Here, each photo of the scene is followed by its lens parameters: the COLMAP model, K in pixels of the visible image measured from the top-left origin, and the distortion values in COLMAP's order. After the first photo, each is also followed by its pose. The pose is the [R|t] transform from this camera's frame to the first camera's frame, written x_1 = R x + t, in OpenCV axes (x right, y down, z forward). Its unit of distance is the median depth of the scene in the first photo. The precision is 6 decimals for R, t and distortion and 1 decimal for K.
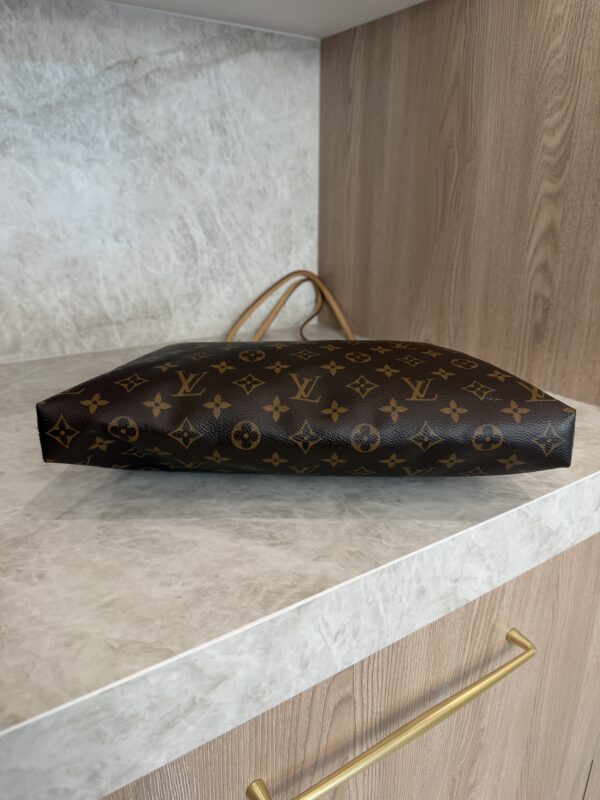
lens RADIAL K [[574.1, 0, 302.5], [0, 574.1, 401.2], [0, 0, 1]] dist [0.045231, -0.090366]
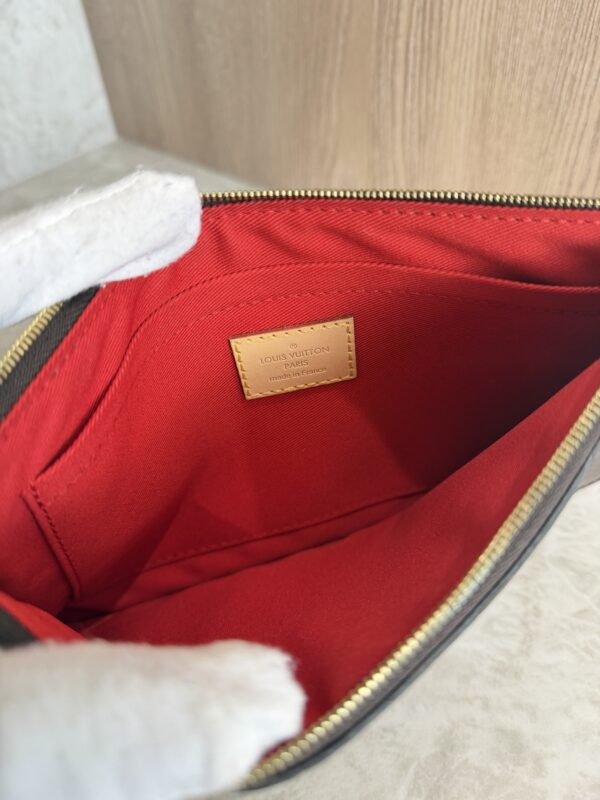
lens RADIAL K [[603.9, 0, 304.7], [0, 603.9, 401.7], [0, 0, 1]] dist [-0.066250, 0.028081]
pose [[0.957614, -0.238778, 0.161122, 0.058359], [0.141758, 0.877571, 0.458010, -0.189351], [-0.250759, -0.415757, 0.874223, 0.496028]]
